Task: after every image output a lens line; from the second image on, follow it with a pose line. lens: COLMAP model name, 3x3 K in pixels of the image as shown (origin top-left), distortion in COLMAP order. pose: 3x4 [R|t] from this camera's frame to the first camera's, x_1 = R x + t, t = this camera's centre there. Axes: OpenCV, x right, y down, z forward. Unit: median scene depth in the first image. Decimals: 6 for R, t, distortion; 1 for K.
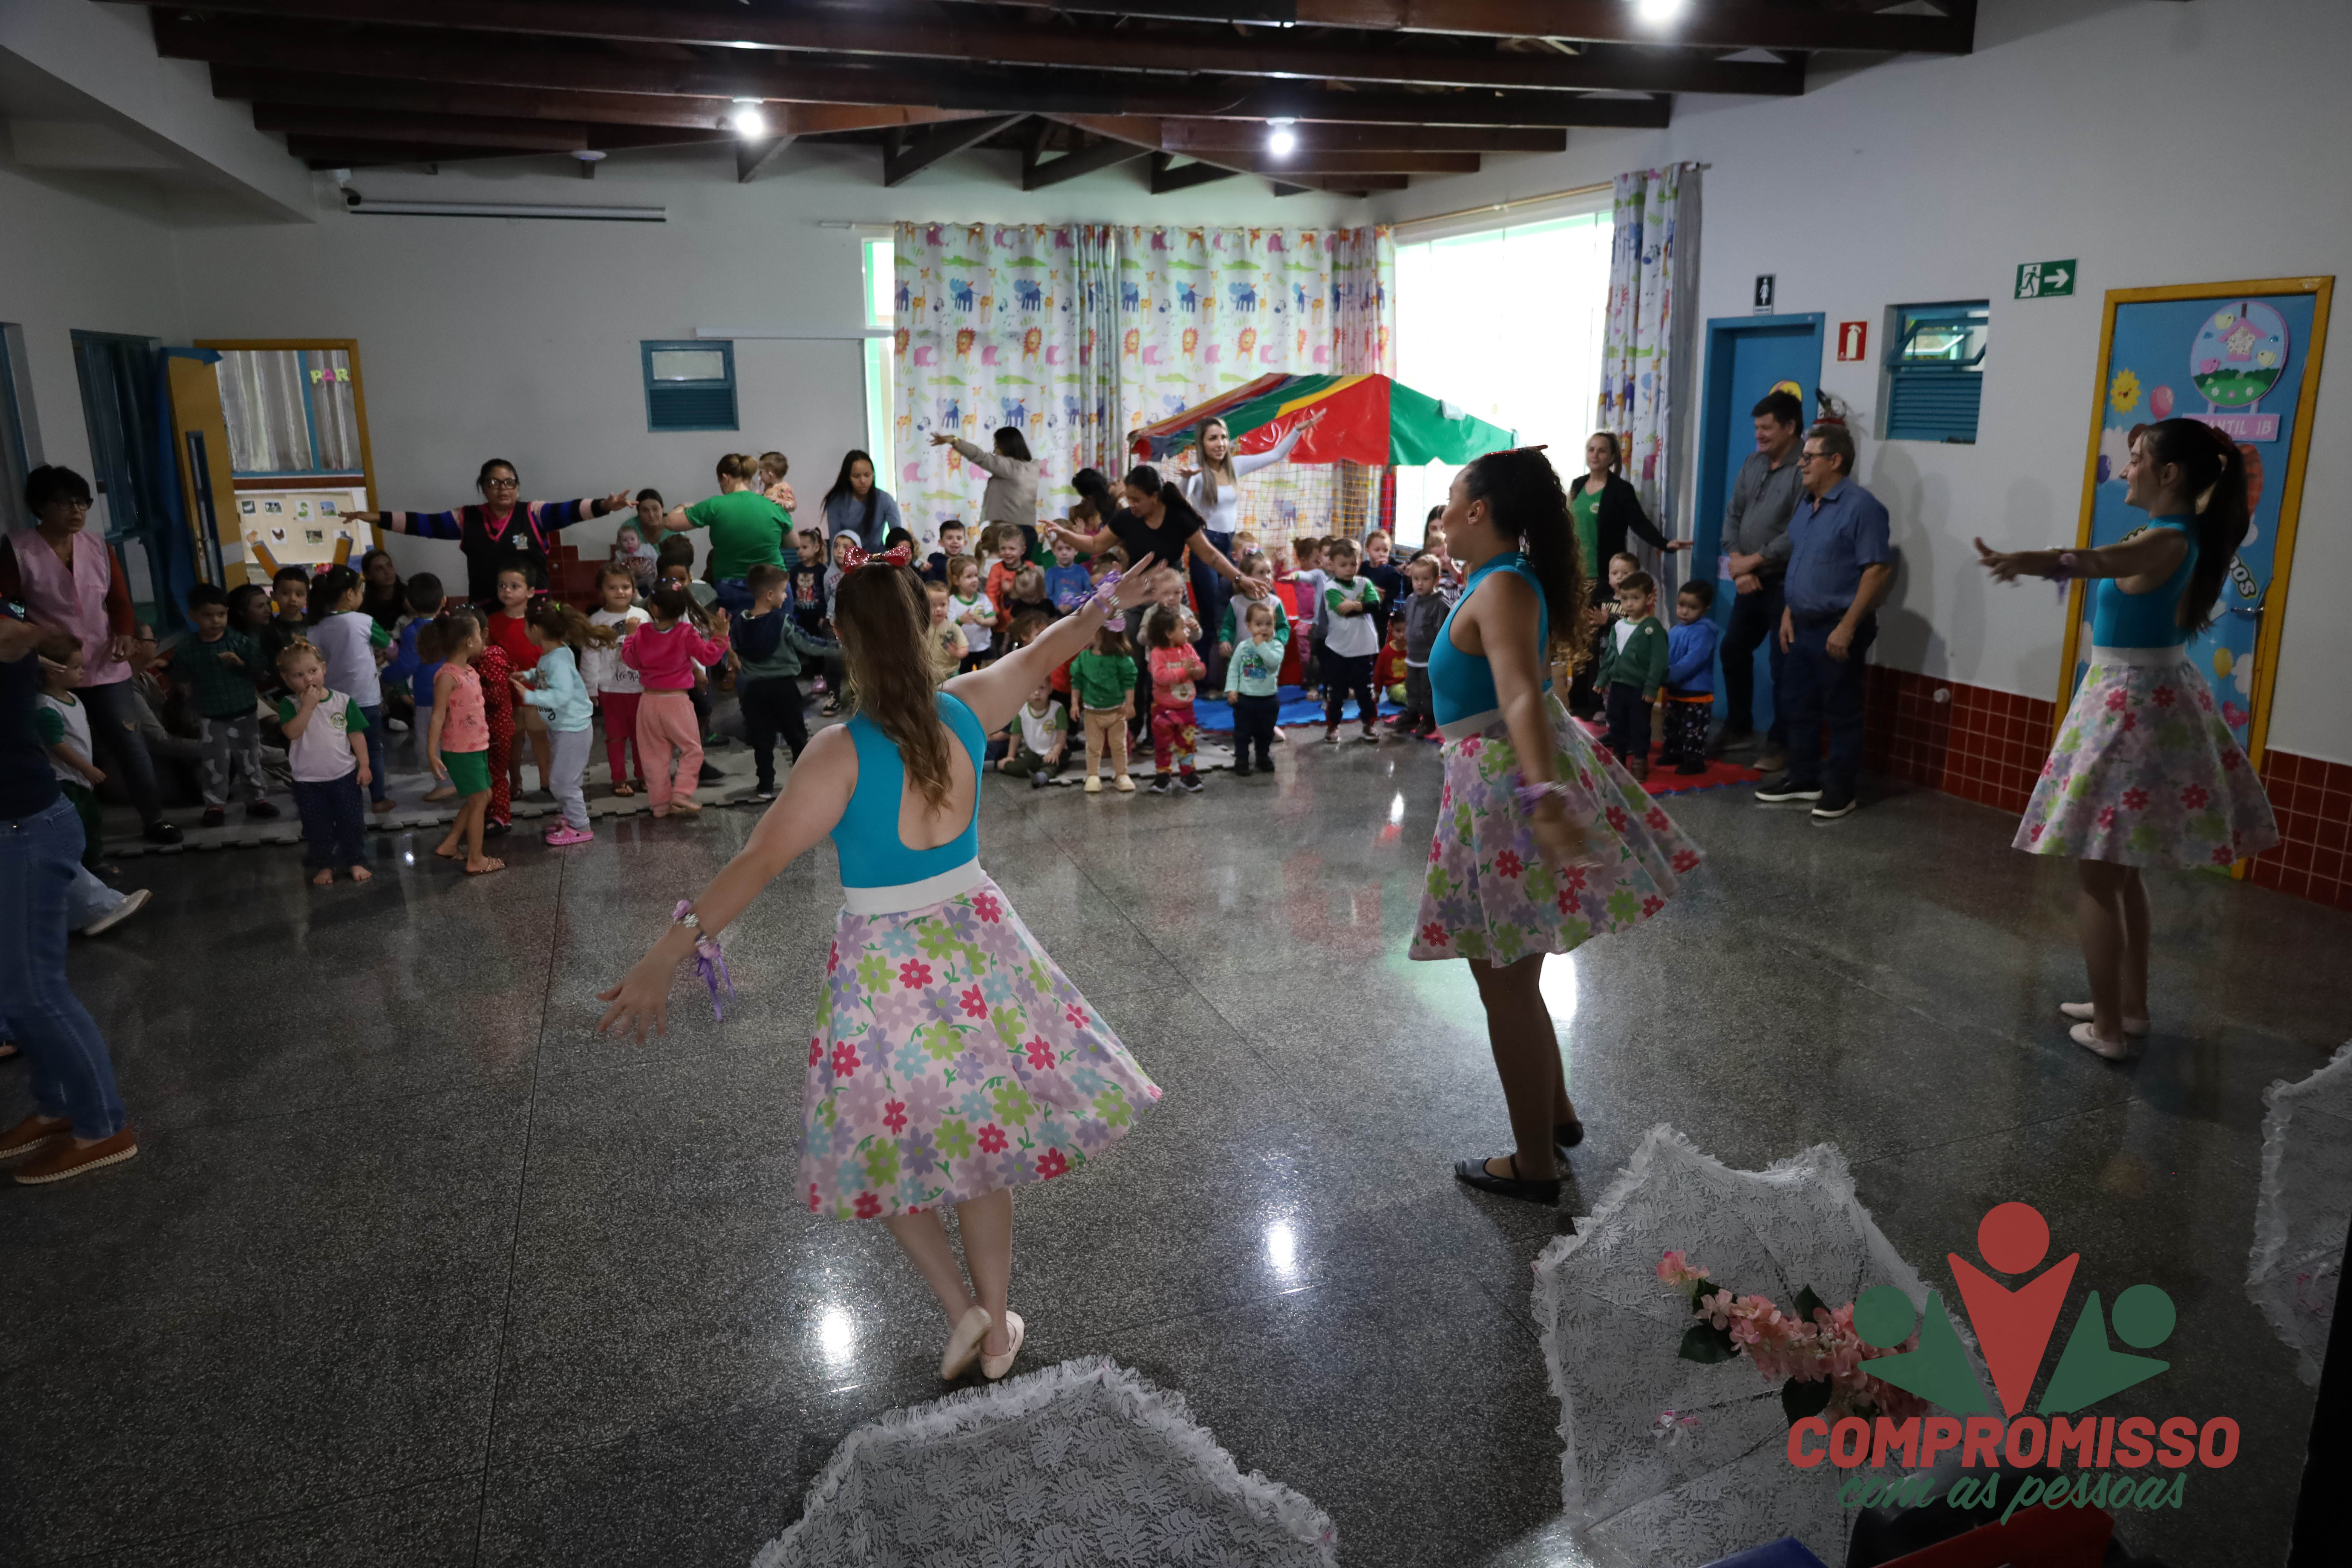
lens RADIAL K [[1635.5, 0, 1184.6], [0, 1635.5, 794.1], [0, 0, 1]] dist [-0.000105, -0.005417]
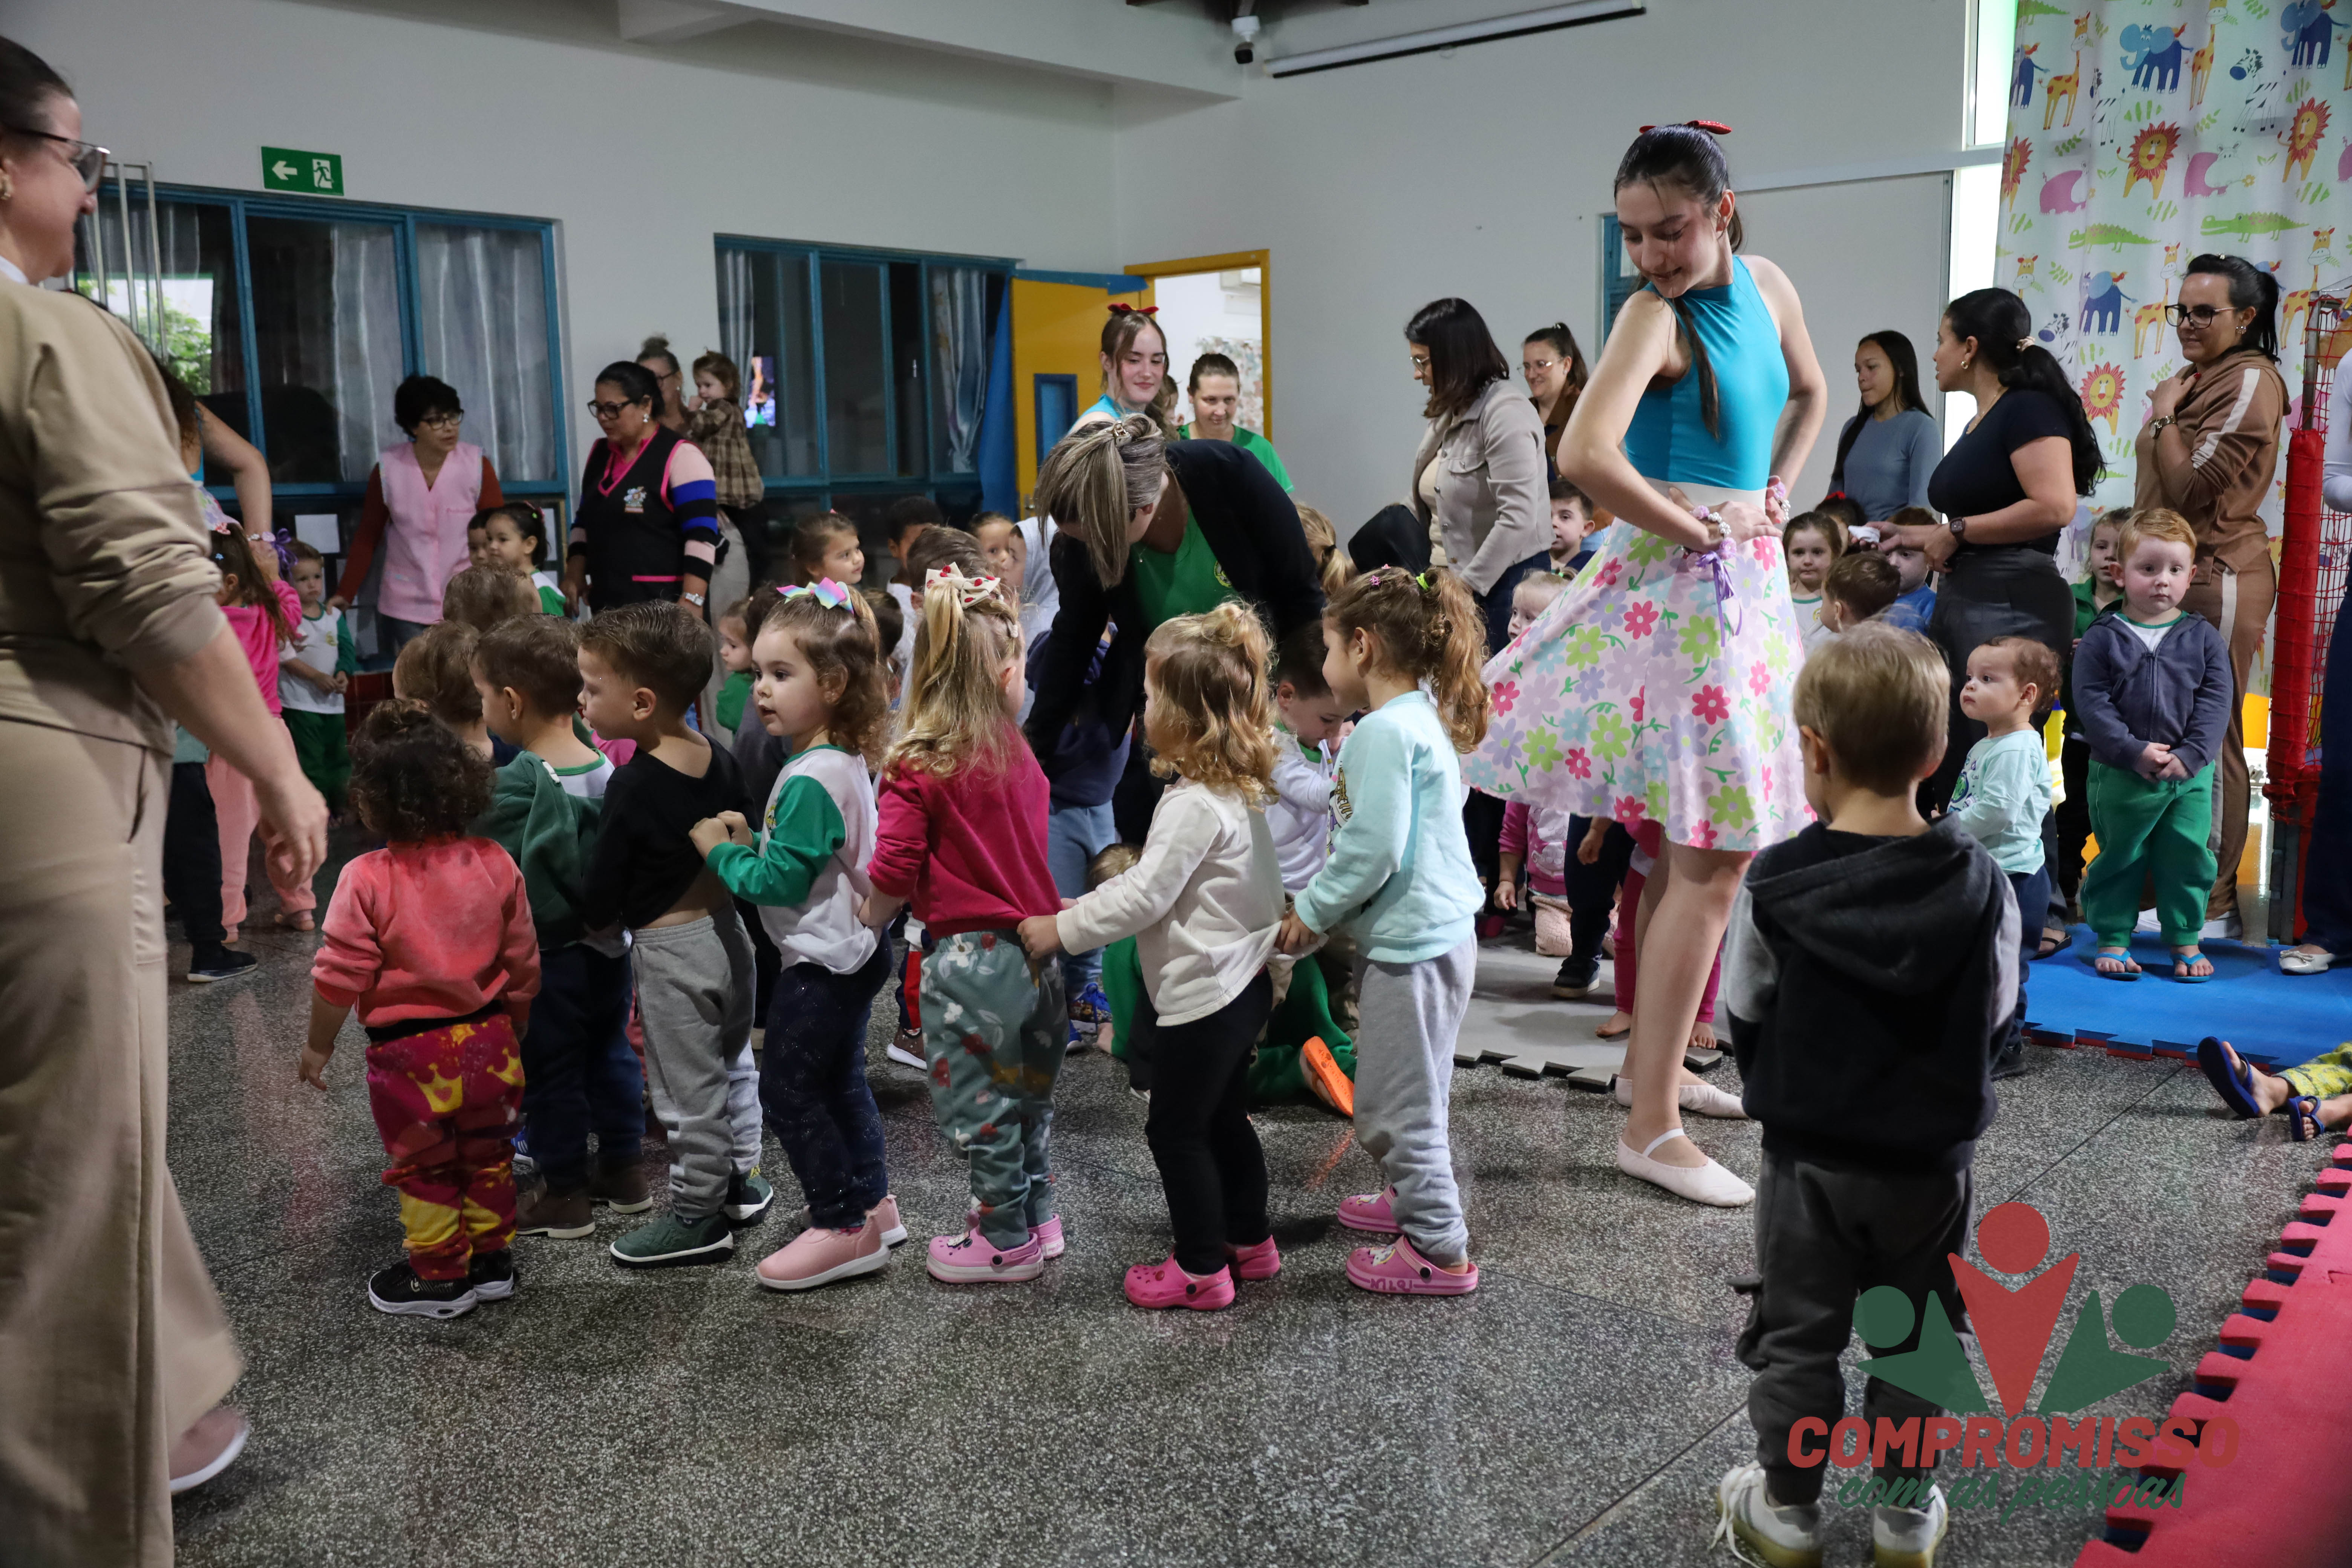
lens RADIAL K [[2102.7, 0, 1180.6], [0, 2102.7, 769.2], [0, 0, 1]] dist [0.003952, -0.007675]
pose [[0.489558, 0.116175, -0.864197, 0.354456], [-0.199143, 0.979788, 0.018902, -0.068554], [0.848926, 0.162846, 0.502798, 0.602289]]
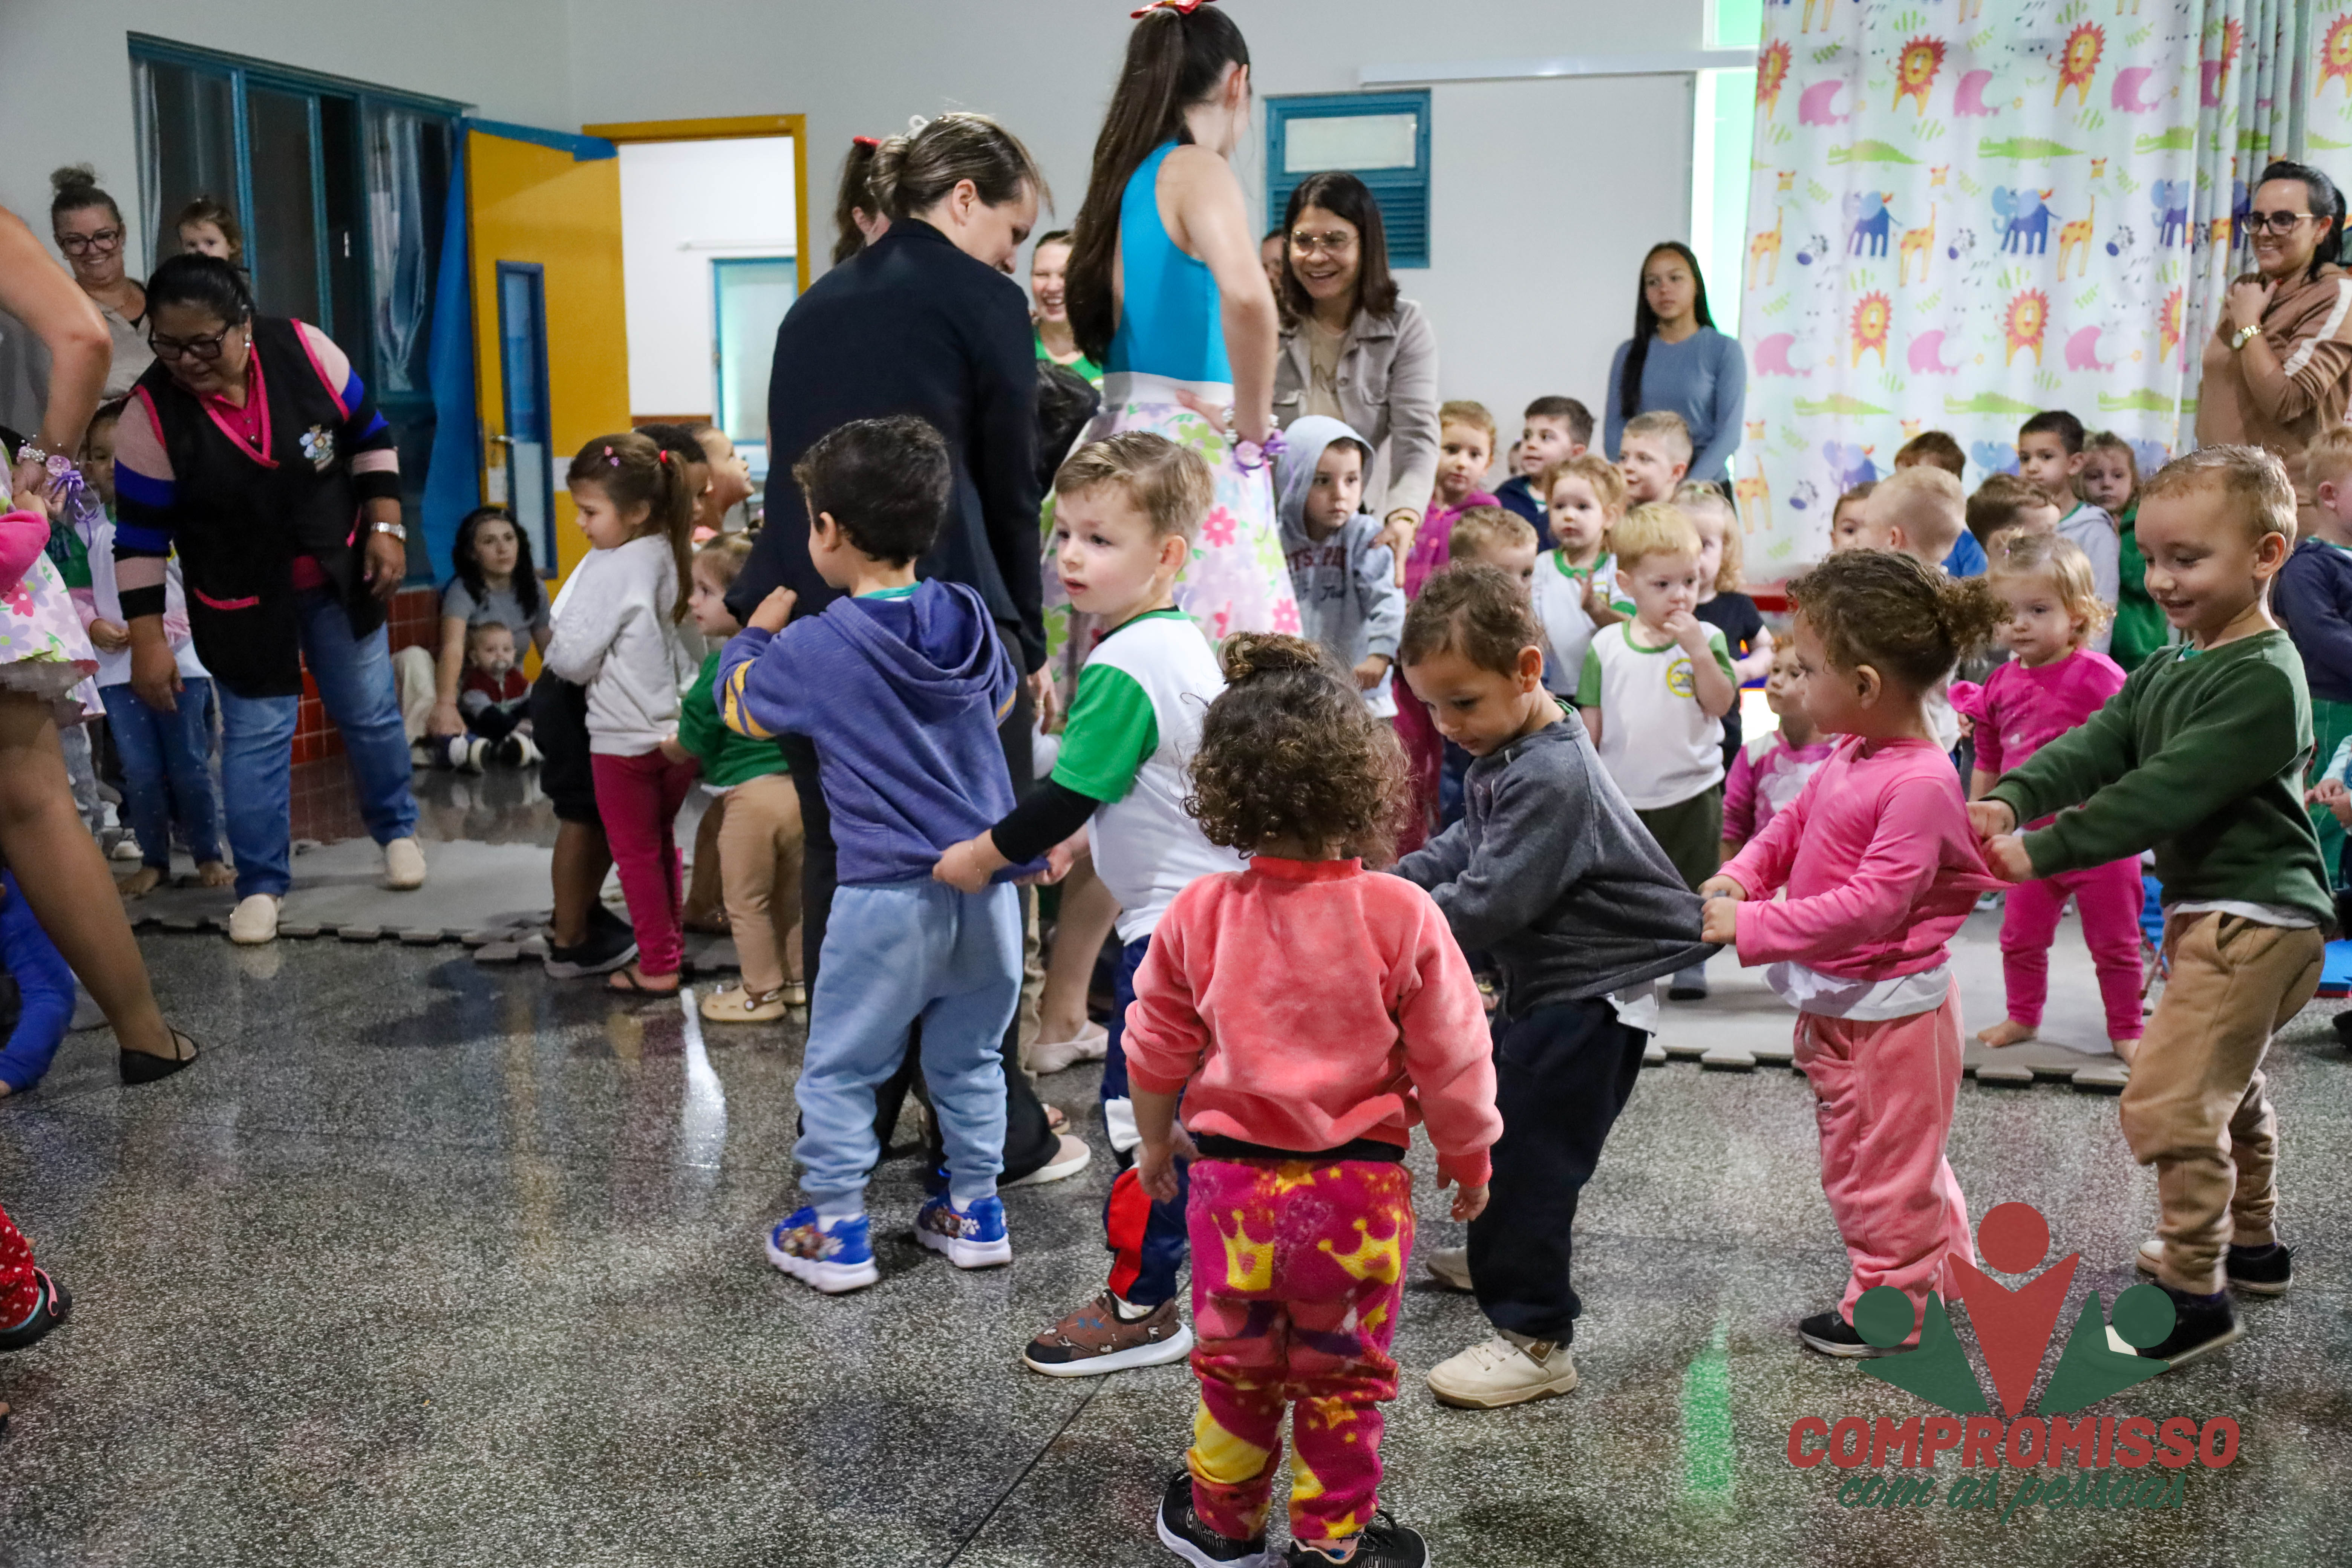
lens RADIAL K [[2430.6, 0, 1199.6], [0, 2430.6, 789.3], [0, 0, 1]] dist [-0.002740, 0.000000]
pose [[0.812149, 0.086442, -0.577011, 0.135701], [-0.145843, 0.987646, -0.057316, -0.017116], [0.564928, 0.130702, 0.814723, 0.468076]]
